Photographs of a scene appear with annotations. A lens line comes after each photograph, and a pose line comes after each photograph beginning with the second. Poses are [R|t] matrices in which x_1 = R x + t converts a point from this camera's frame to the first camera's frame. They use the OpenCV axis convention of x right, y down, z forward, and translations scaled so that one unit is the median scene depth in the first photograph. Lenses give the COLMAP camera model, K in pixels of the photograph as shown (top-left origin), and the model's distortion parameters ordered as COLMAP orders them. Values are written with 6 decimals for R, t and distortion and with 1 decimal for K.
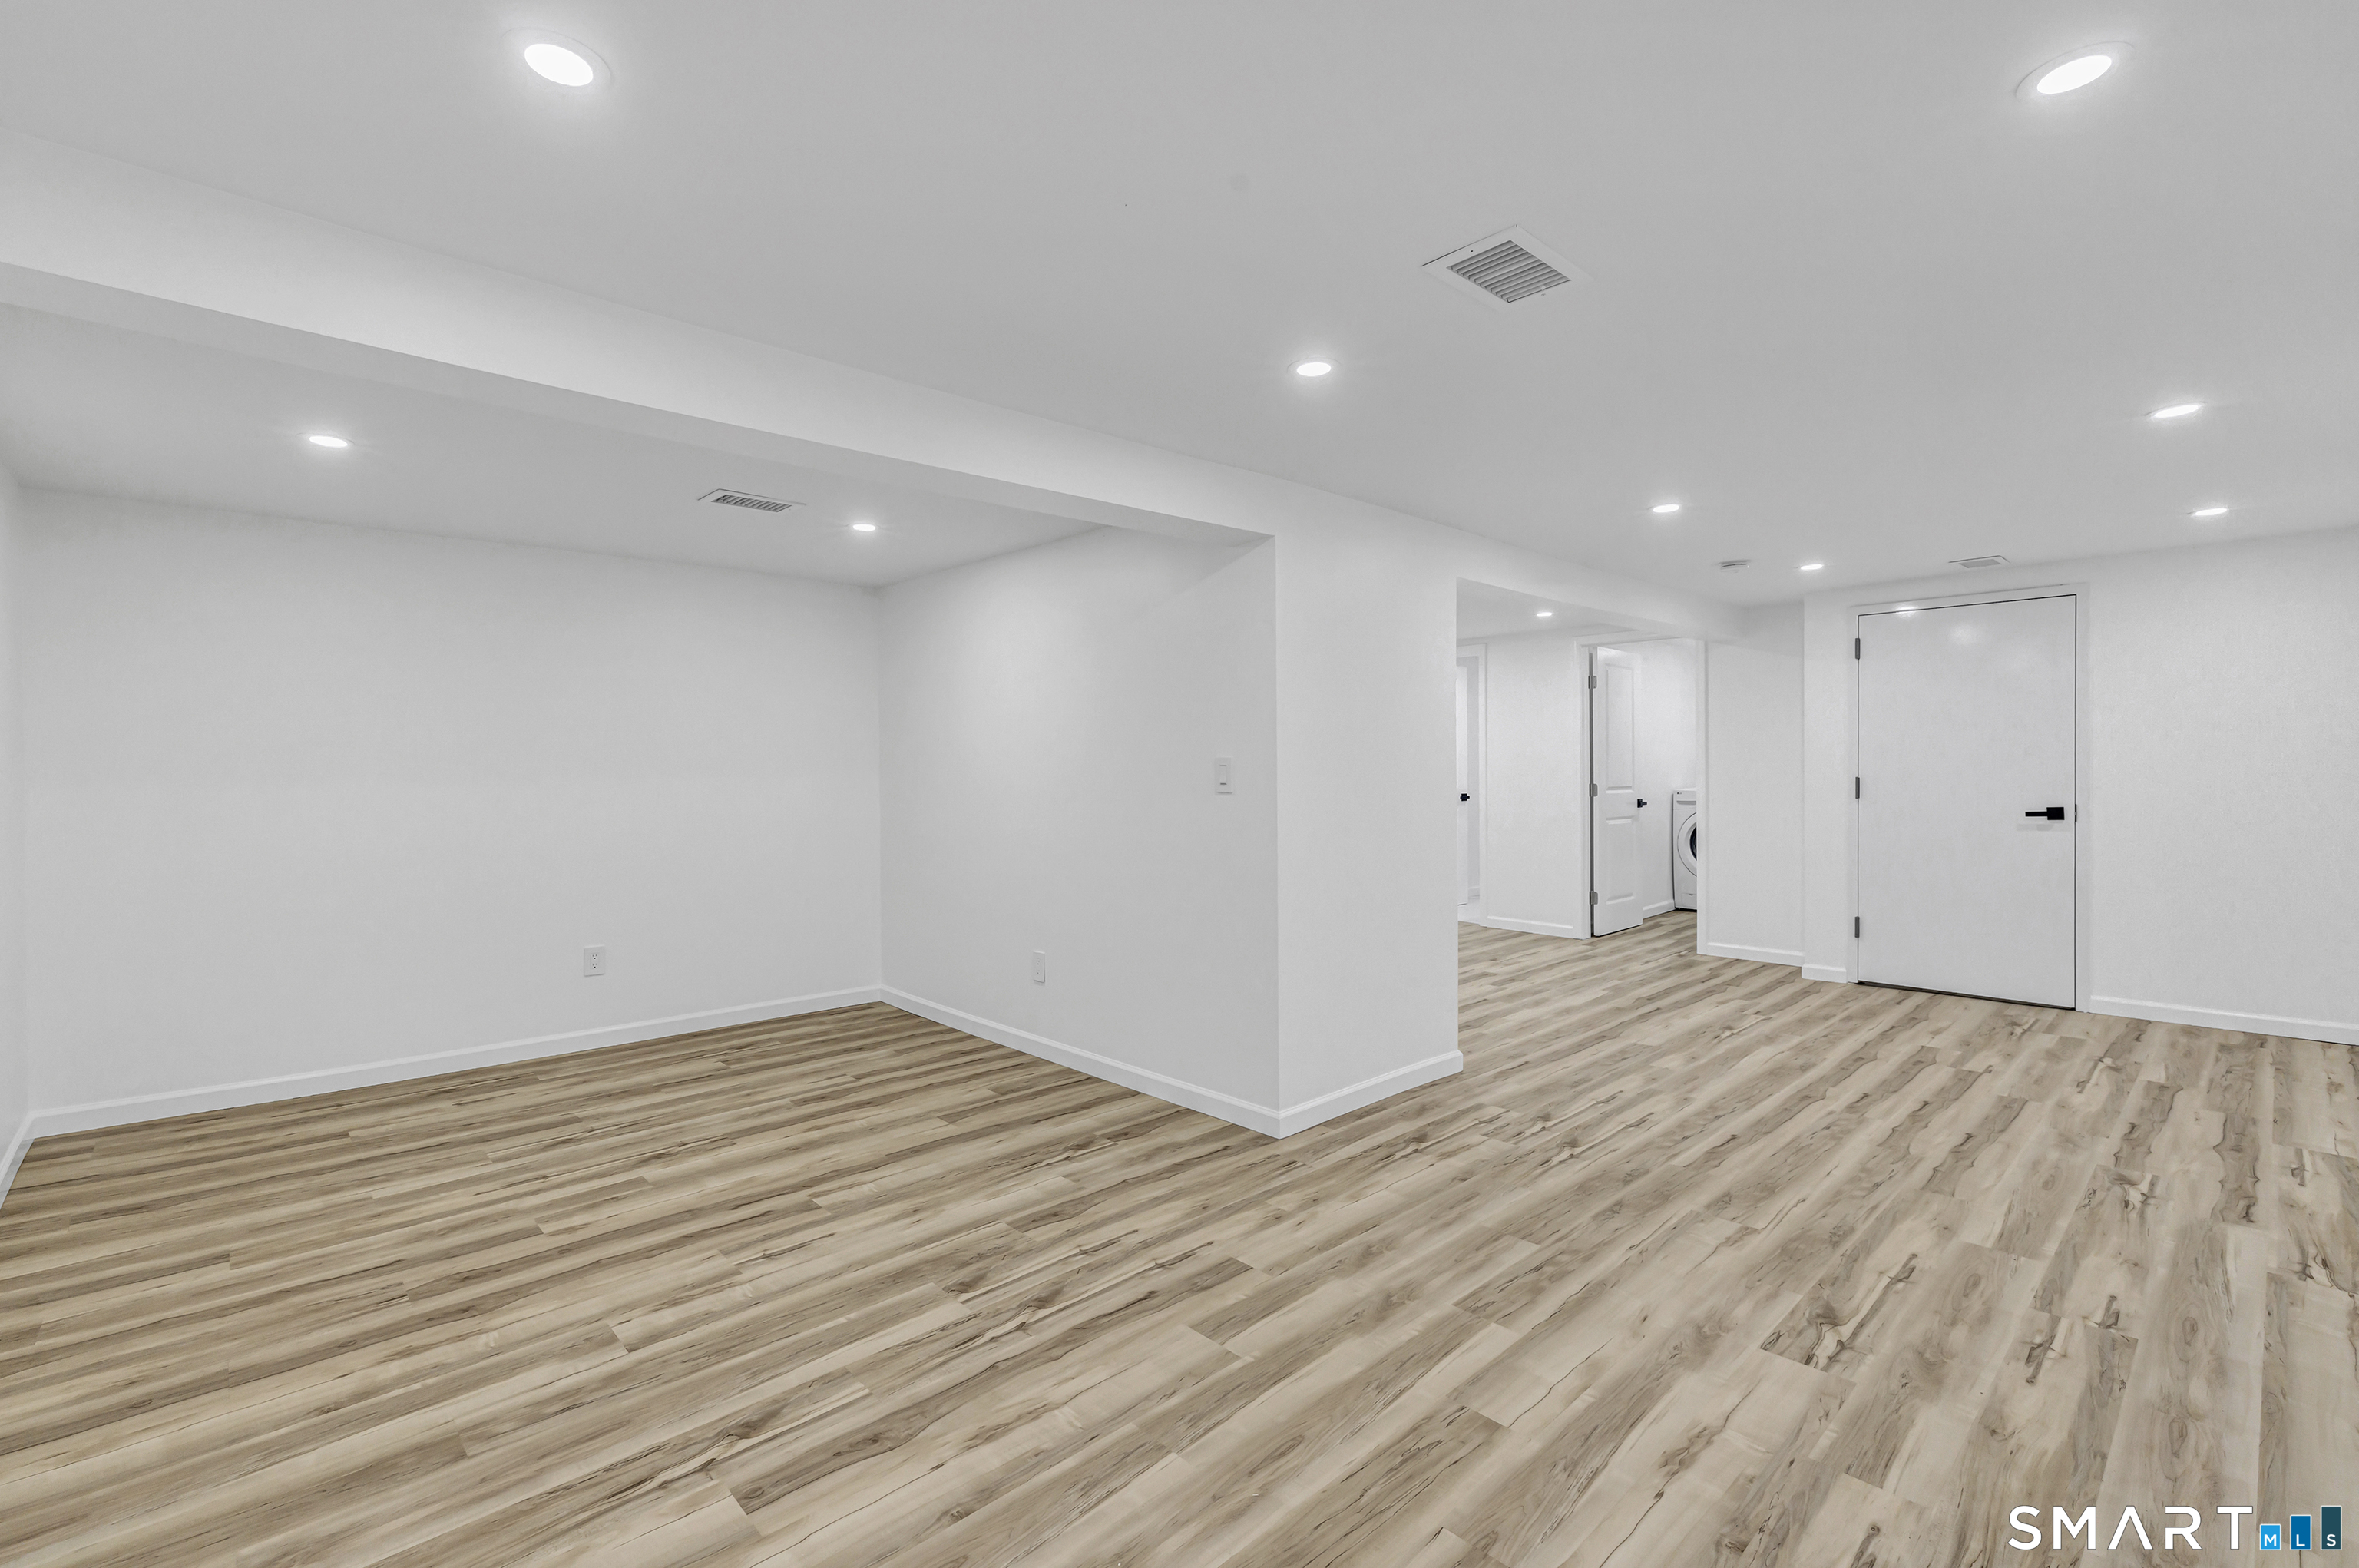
lens RADIAL K [[1060.1, 0, 1171.1], [0, 1060.1, 779.9], [0, 0, 1]] dist [-0.000688, 0.000001]
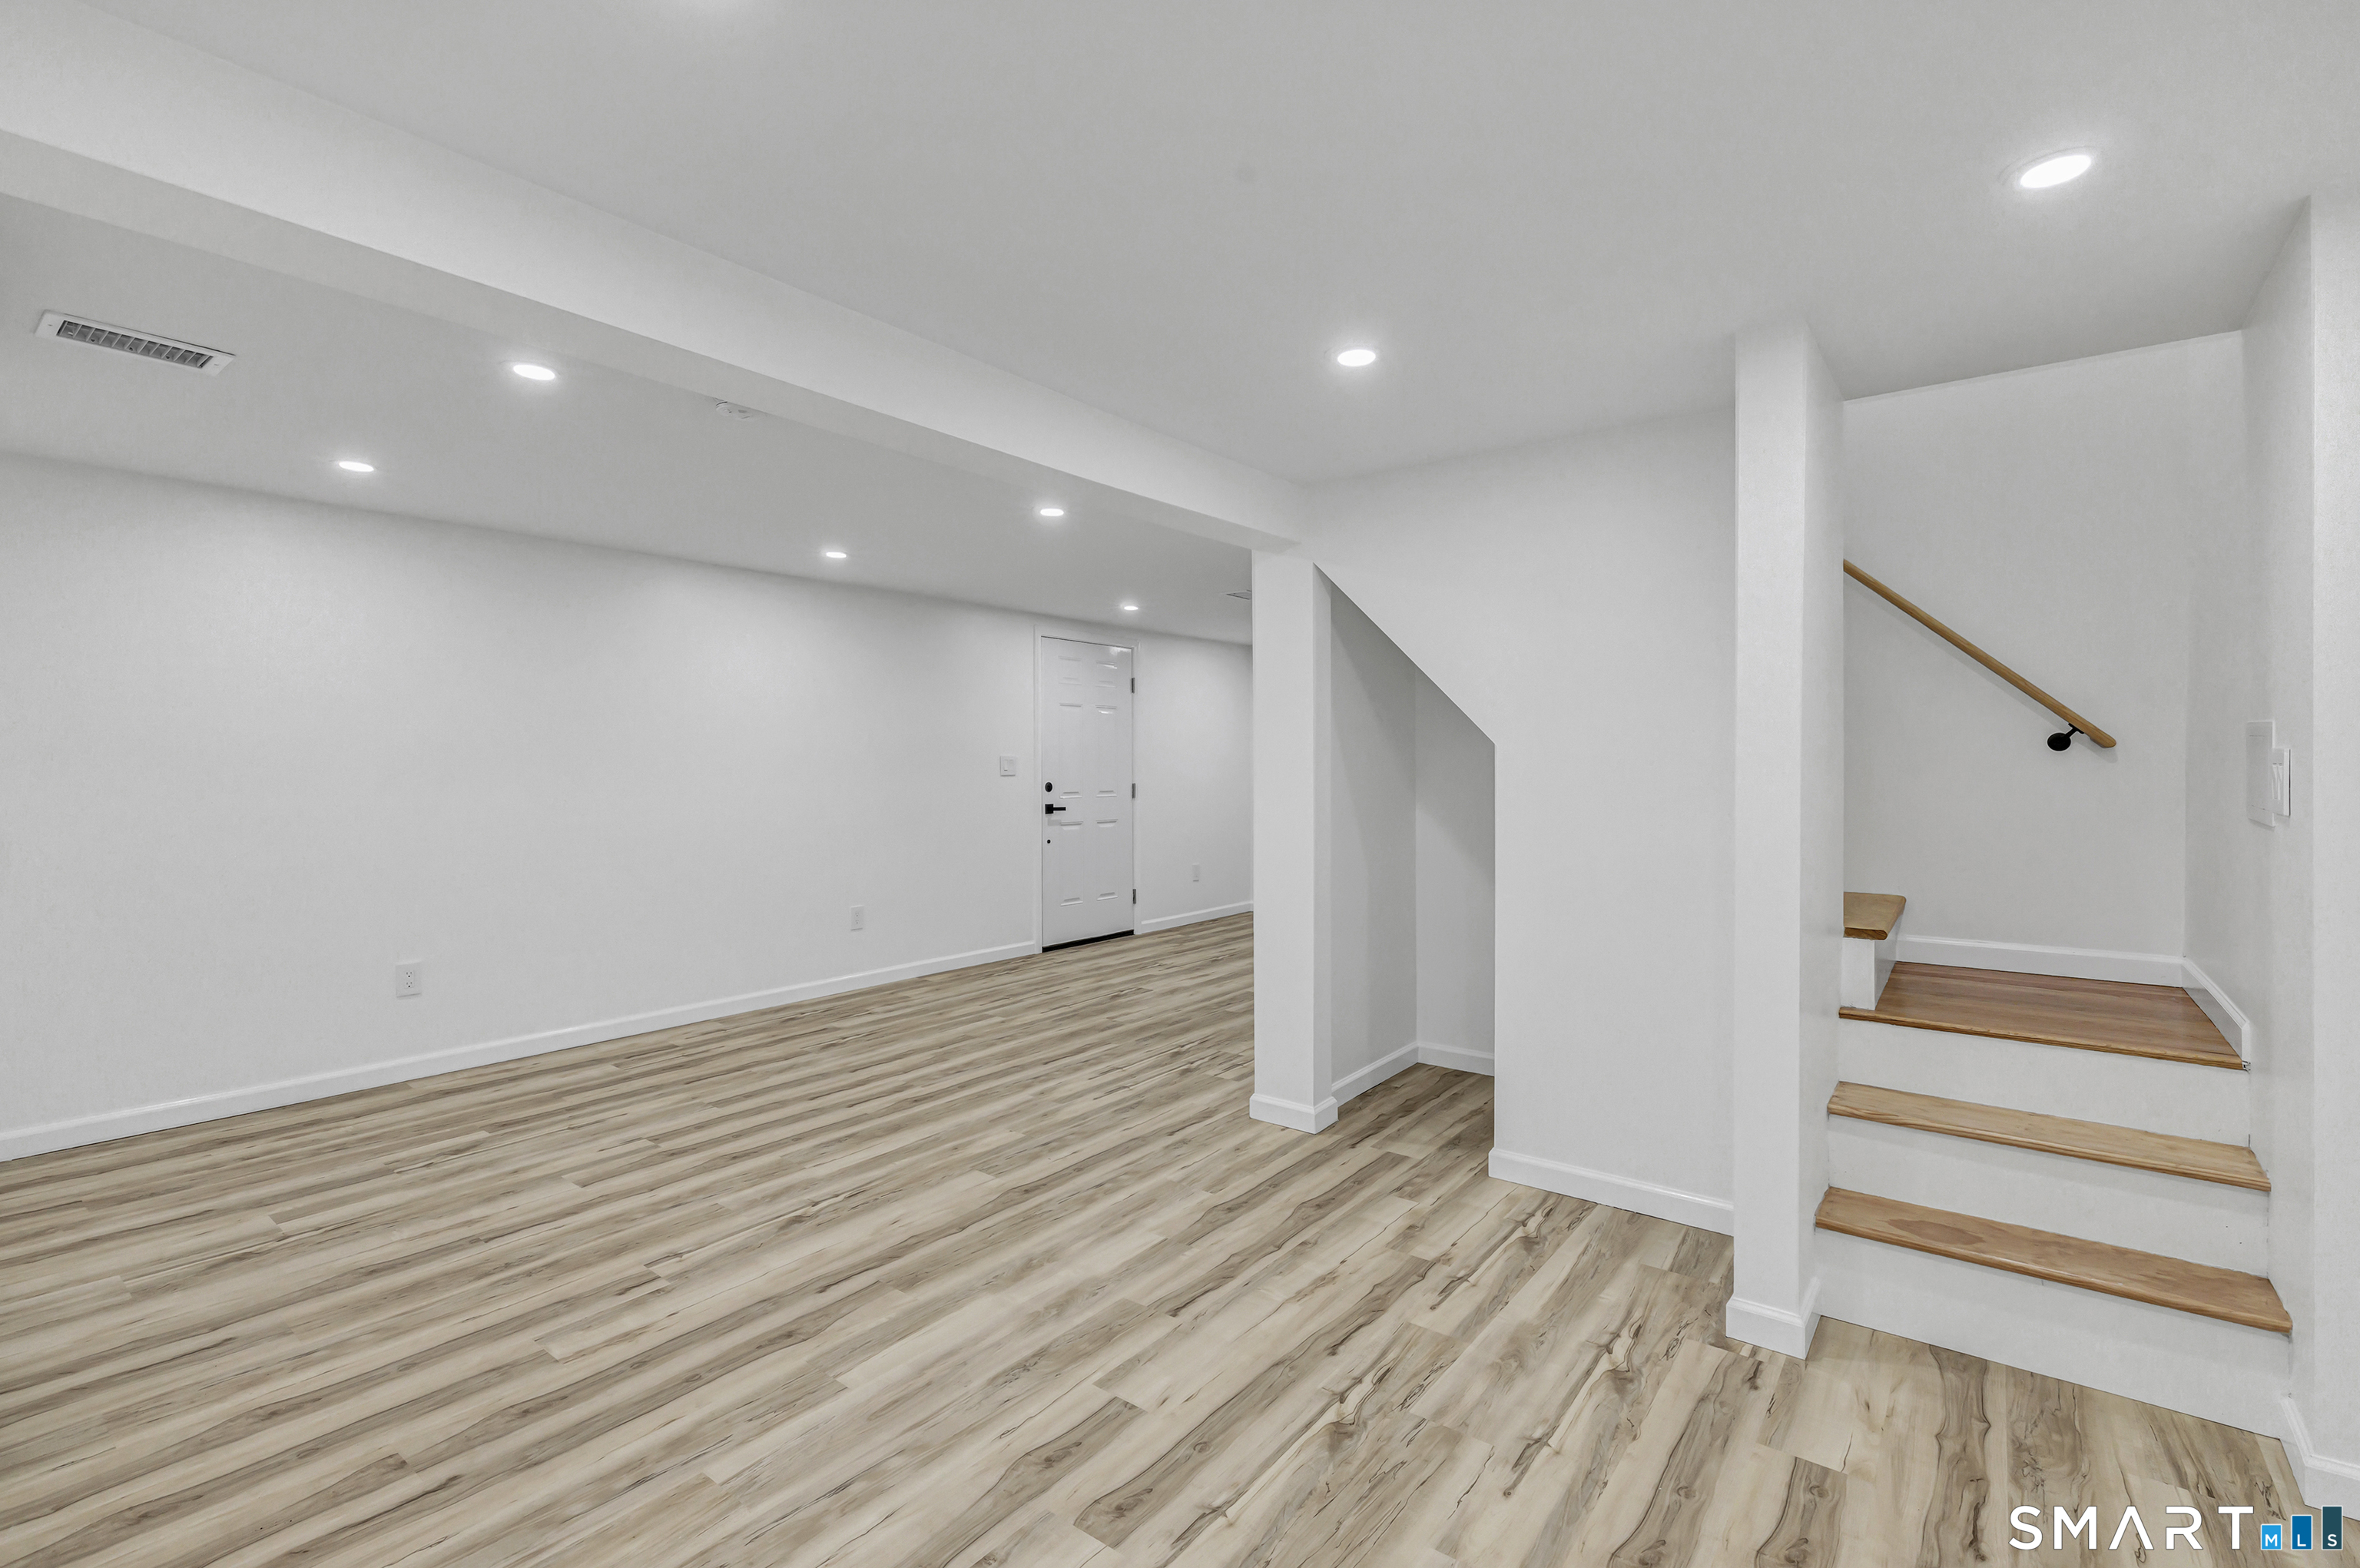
lens RADIAL K [[1060.6, 0, 1171.6], [0, 1060.6, 779.9], [0, 0, 1]] dist [-0.000688, 0.000001]
pose [[-0.987864, 0.013419, -0.154744, 0.522426], [0.009611, 0.999633, 0.025328, -0.025854], [0.155027, 0.023533, -0.987630, 2.047631]]
